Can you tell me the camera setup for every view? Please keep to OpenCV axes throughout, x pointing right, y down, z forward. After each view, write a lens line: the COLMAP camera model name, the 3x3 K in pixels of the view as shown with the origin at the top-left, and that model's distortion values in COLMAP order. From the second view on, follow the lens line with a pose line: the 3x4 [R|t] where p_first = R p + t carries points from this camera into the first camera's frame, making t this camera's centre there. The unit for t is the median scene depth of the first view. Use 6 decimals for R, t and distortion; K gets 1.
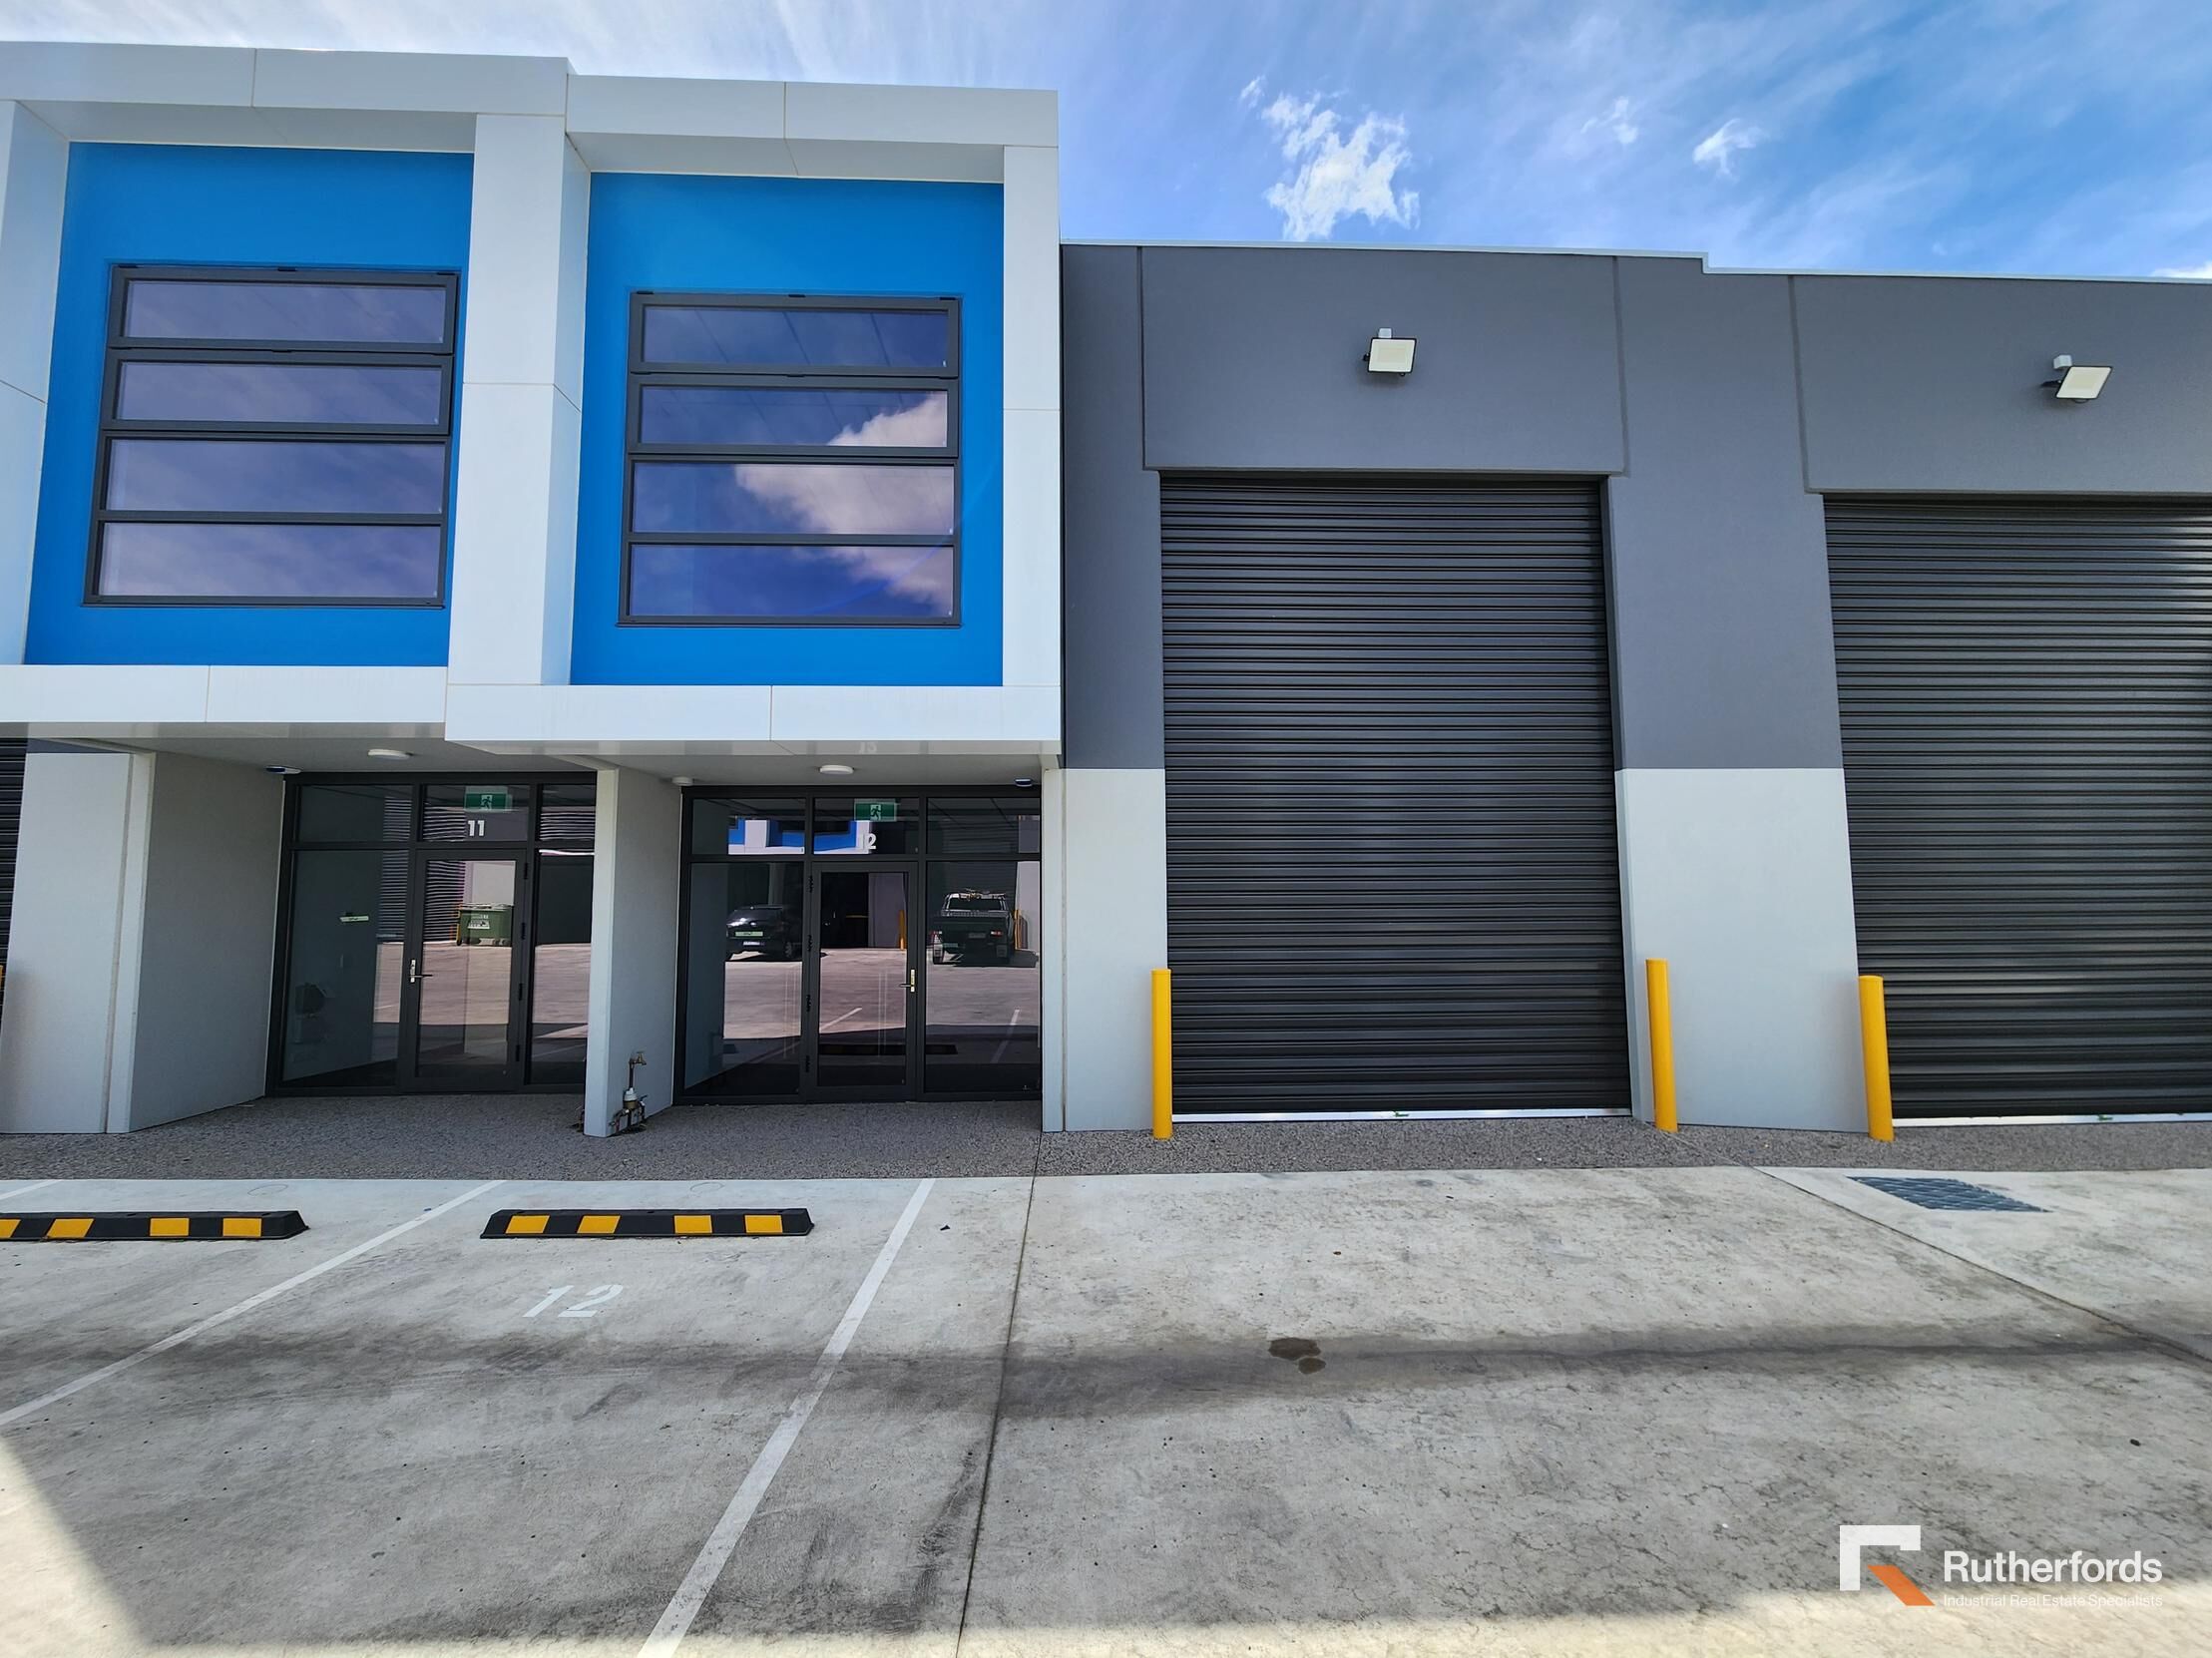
lens RADIAL K [[894.7, 0, 1110.3], [0, 894.7, 838.2], [0, 0, 1]] dist [-0.001525, -0.000062]
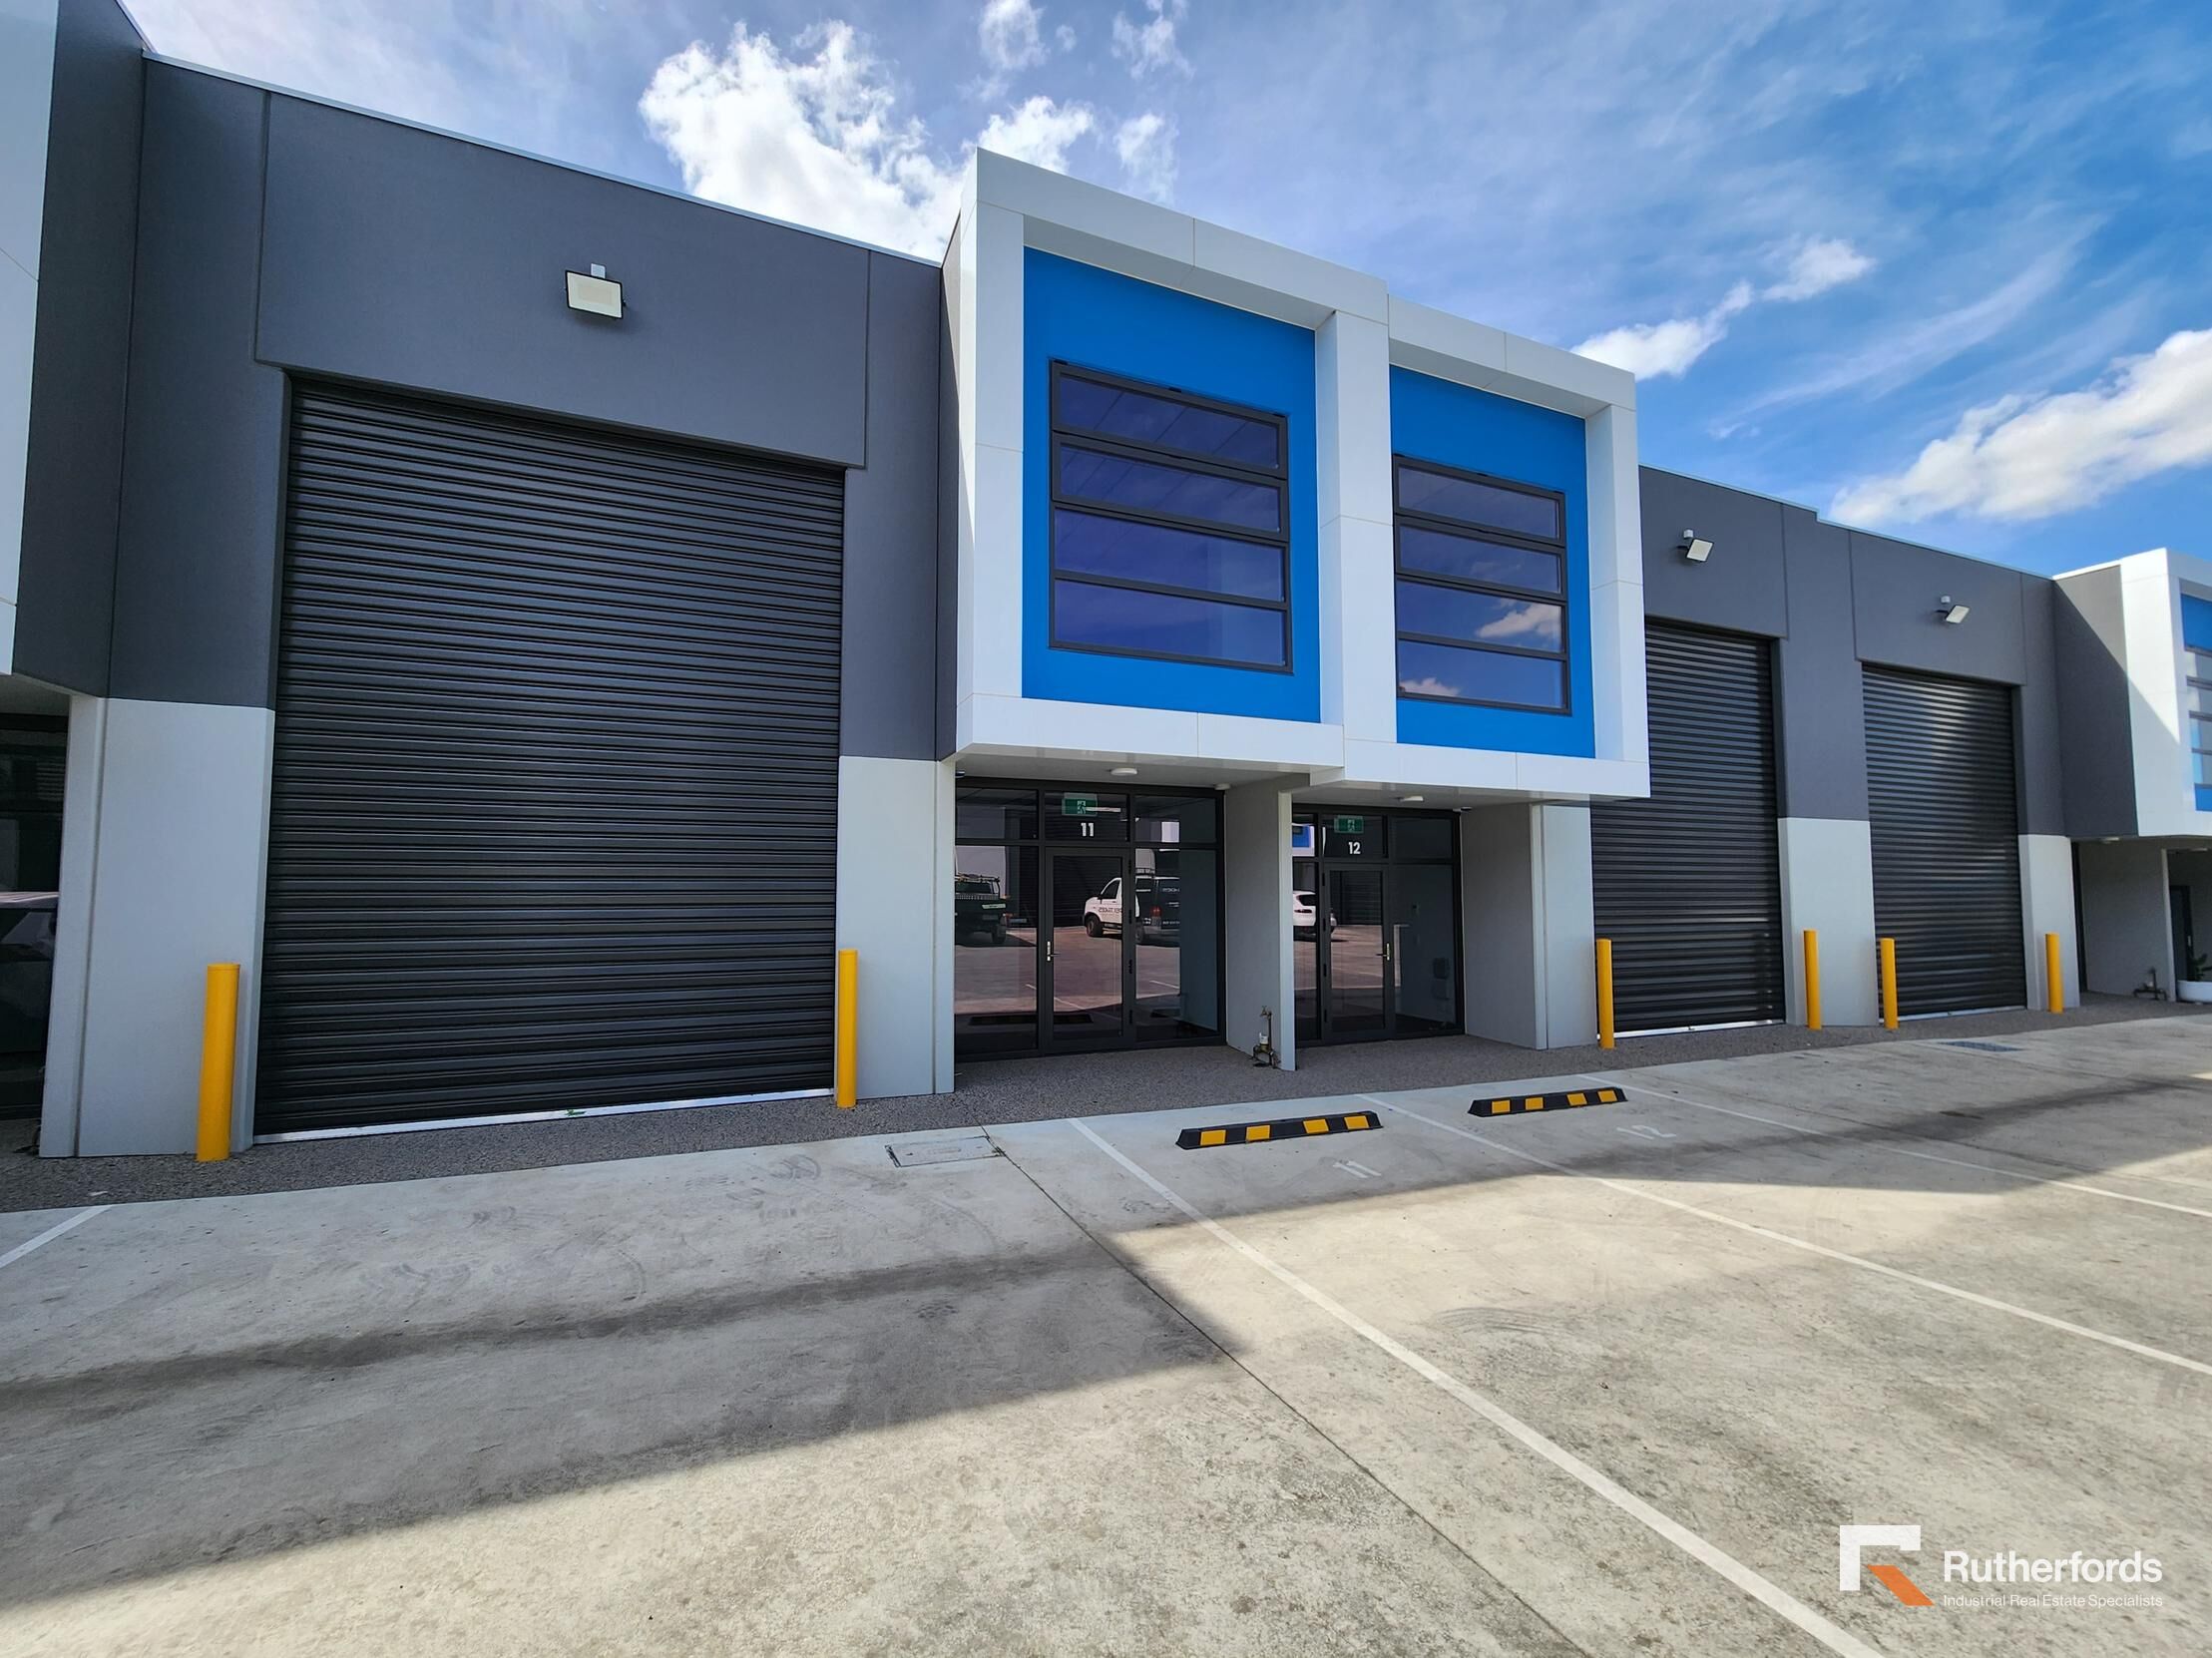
lens RADIAL K [[894.7, 0, 1110.3], [0, 894.7, 838.2], [0, 0, 1]] dist [-0.001525, -0.000062]
pose [[0.937978, 0.026174, 0.345705, -1.504583], [-0.032645, 0.999384, 0.012907, -0.023657], [-0.345154, -0.023392, 0.938254, -0.168433]]
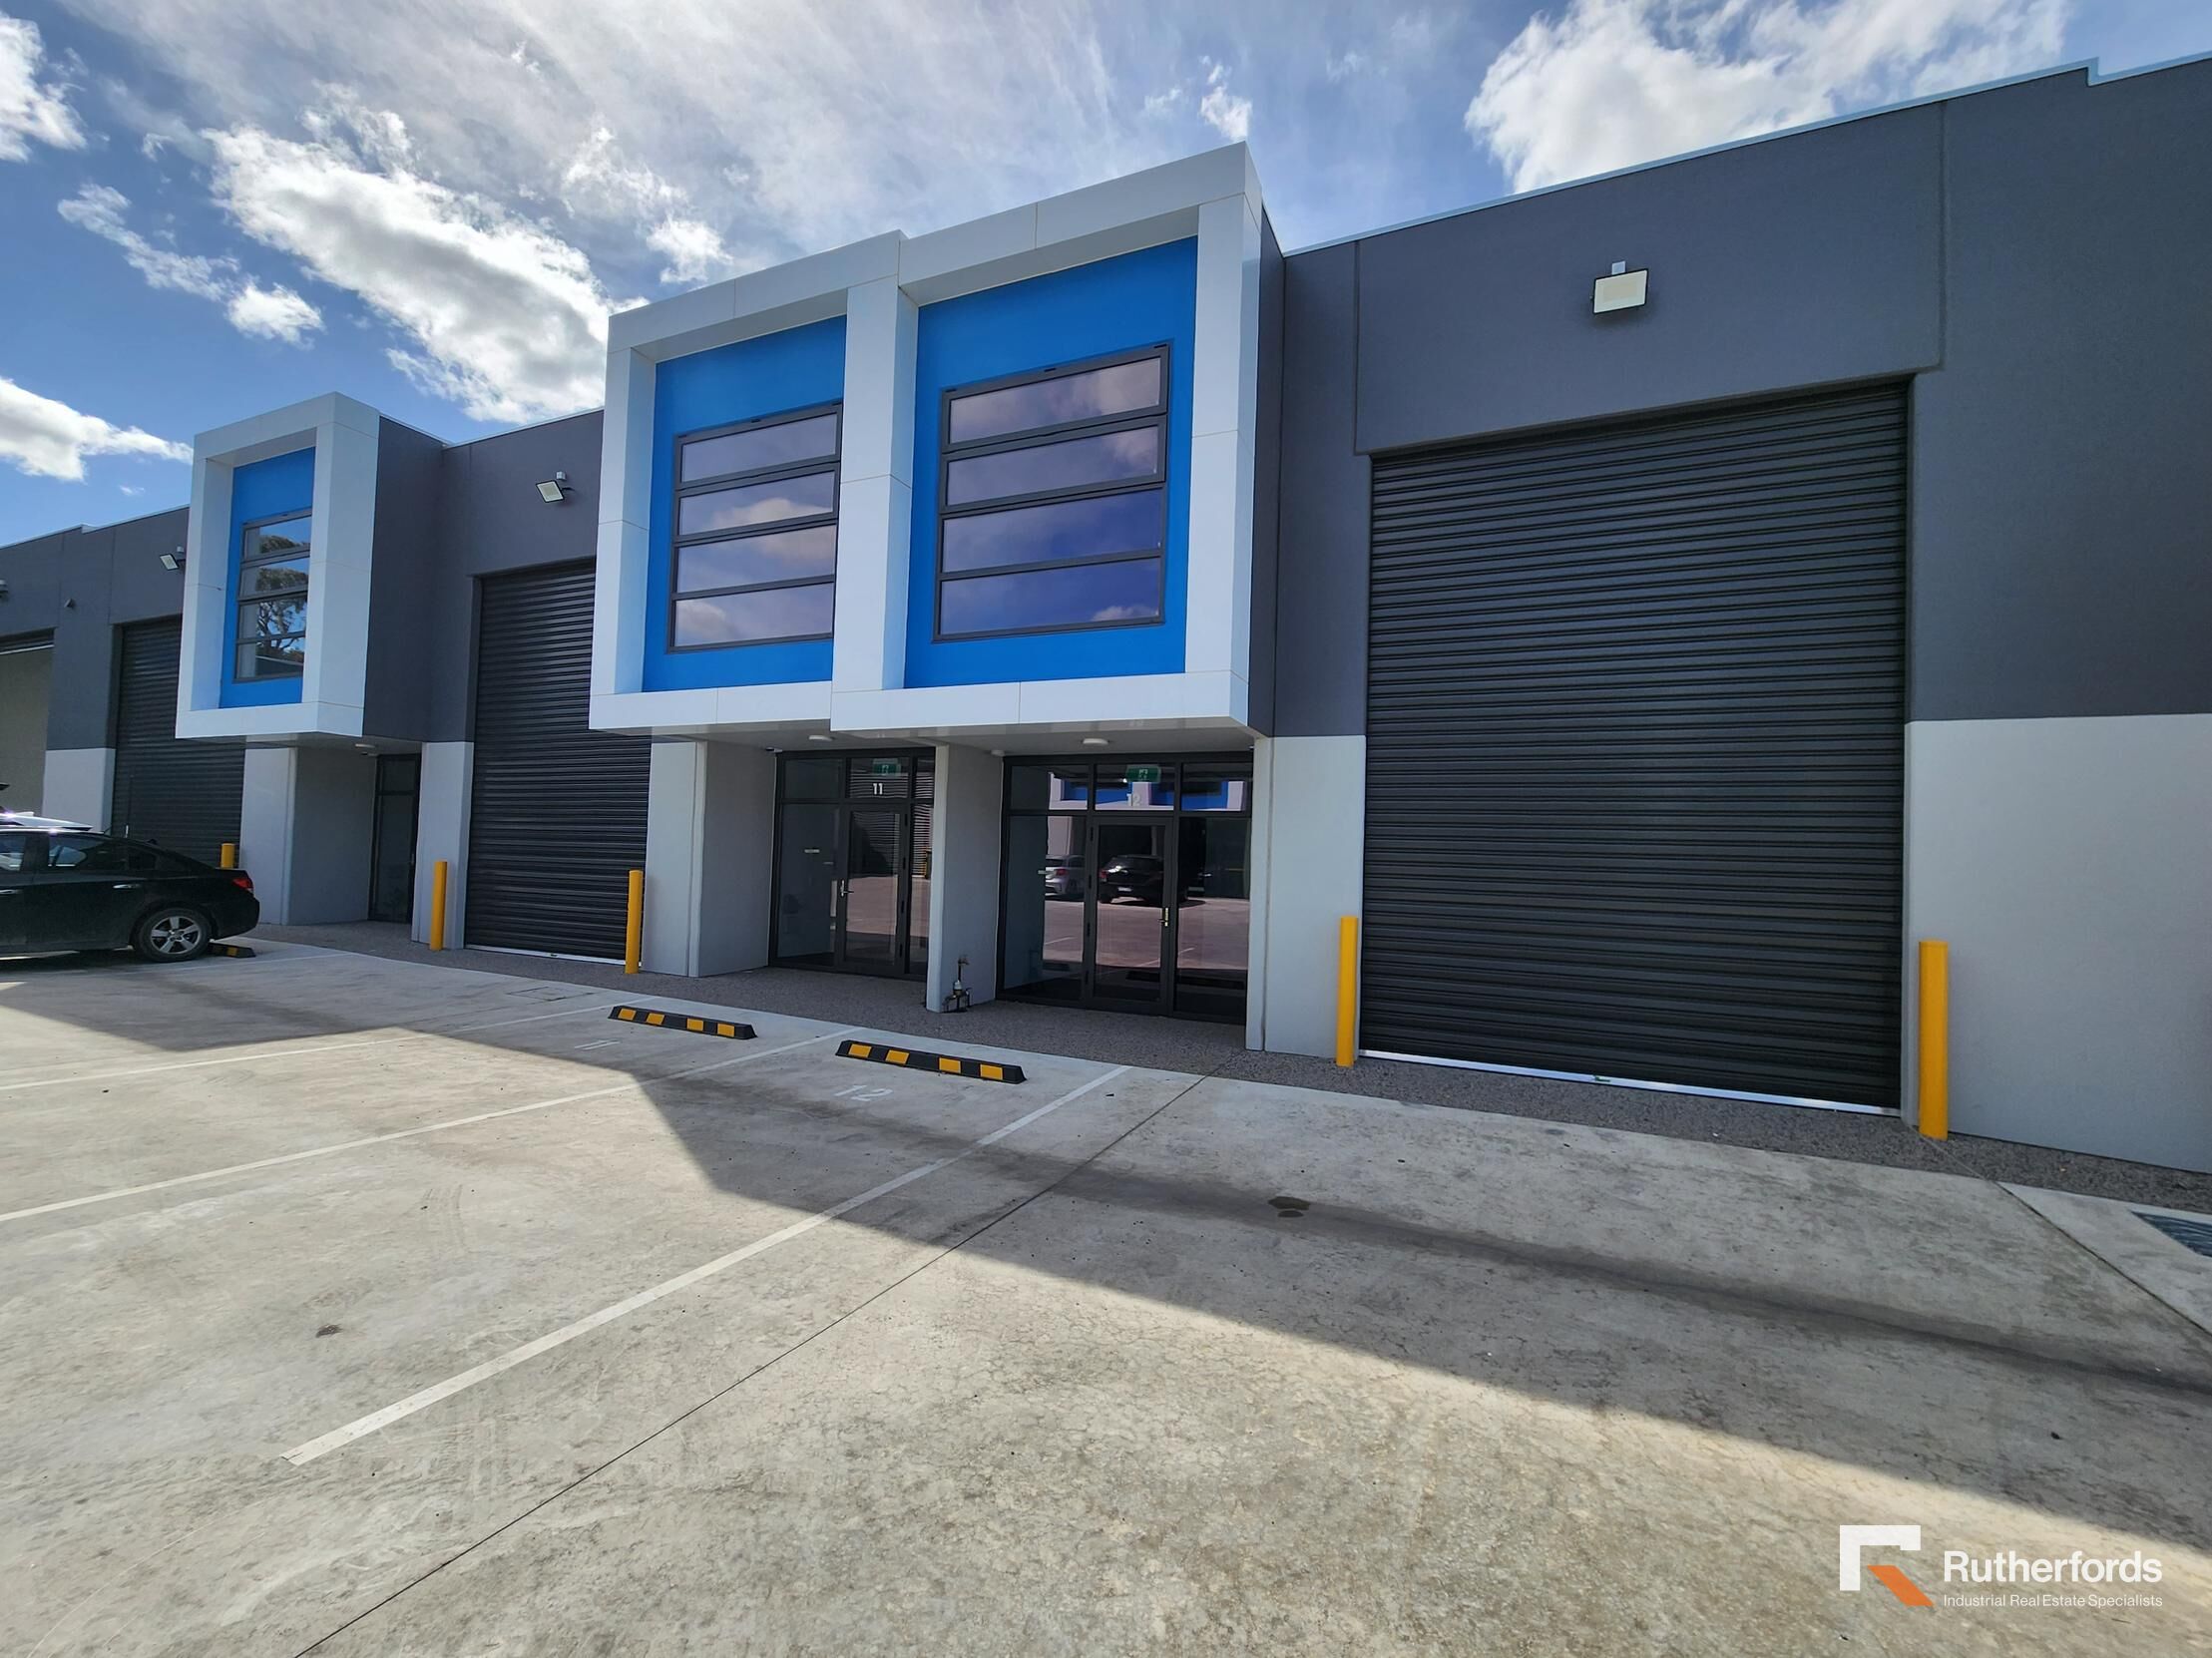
lens RADIAL K [[898.1, 0, 1120.3], [0, 898.1, 840.1], [0, 0, 1]] dist [-0.003148, 0.000151]
pose [[0.901705, 0.024766, -0.431642, 0.330953], [-0.003495, 0.998743, 0.050002, -0.004394], [0.432338, -0.043579, 0.900658, -0.142674]]
